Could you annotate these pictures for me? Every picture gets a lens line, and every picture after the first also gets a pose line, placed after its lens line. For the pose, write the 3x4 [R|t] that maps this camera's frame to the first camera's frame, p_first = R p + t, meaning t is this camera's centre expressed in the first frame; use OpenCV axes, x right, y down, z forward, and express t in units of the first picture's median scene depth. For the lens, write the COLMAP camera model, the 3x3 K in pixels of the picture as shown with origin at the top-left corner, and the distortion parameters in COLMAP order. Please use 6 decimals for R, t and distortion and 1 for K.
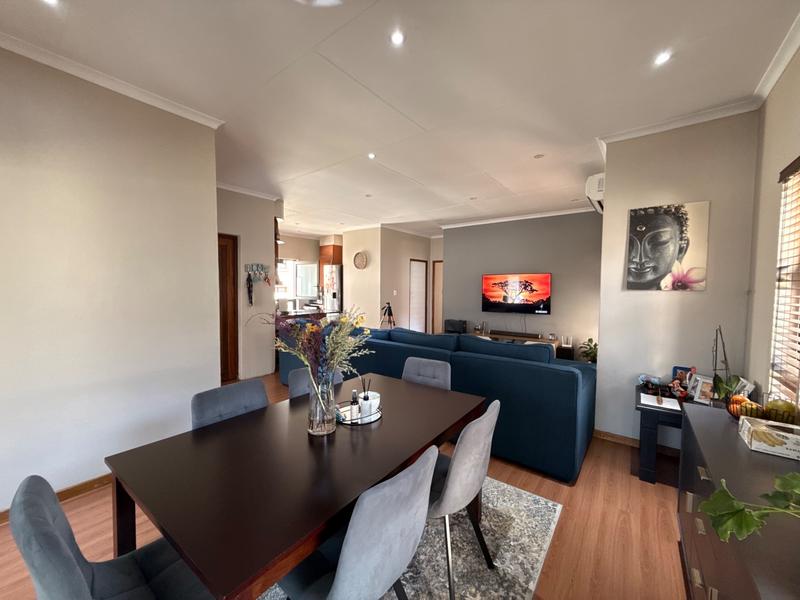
lens RADIAL K [[318.3, 0, 397.2], [0, 318.3, 301.3], [0, 0, 1]] dist [0.000489, 0.000485]
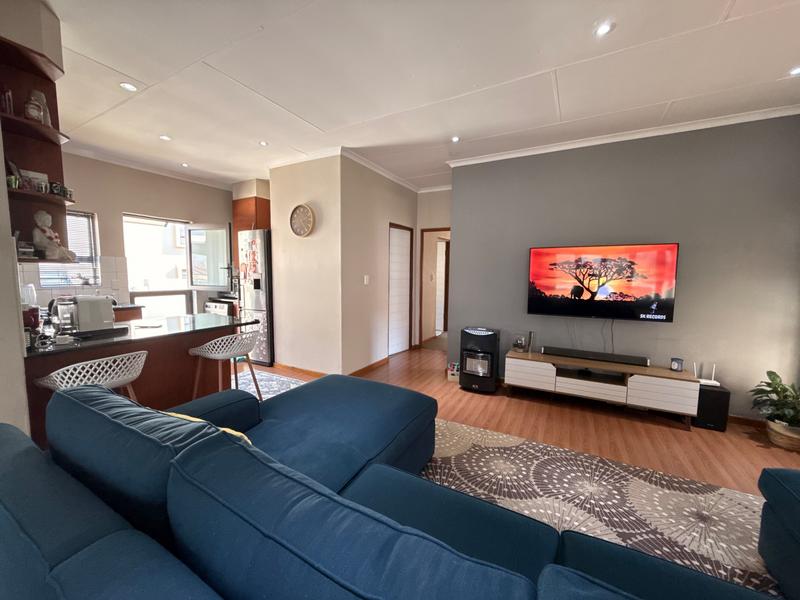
lens RADIAL K [[318.3, 0, 397.2], [0, 318.3, 301.3], [0, 0, 1]] dist [0.000489, 0.000485]
pose [[0.988239, -0.012306, 0.152421, -0.037694], [0.004453, 0.998650, 0.051756, -0.016443], [-0.152852, -0.050469, 0.986959, 0.401562]]
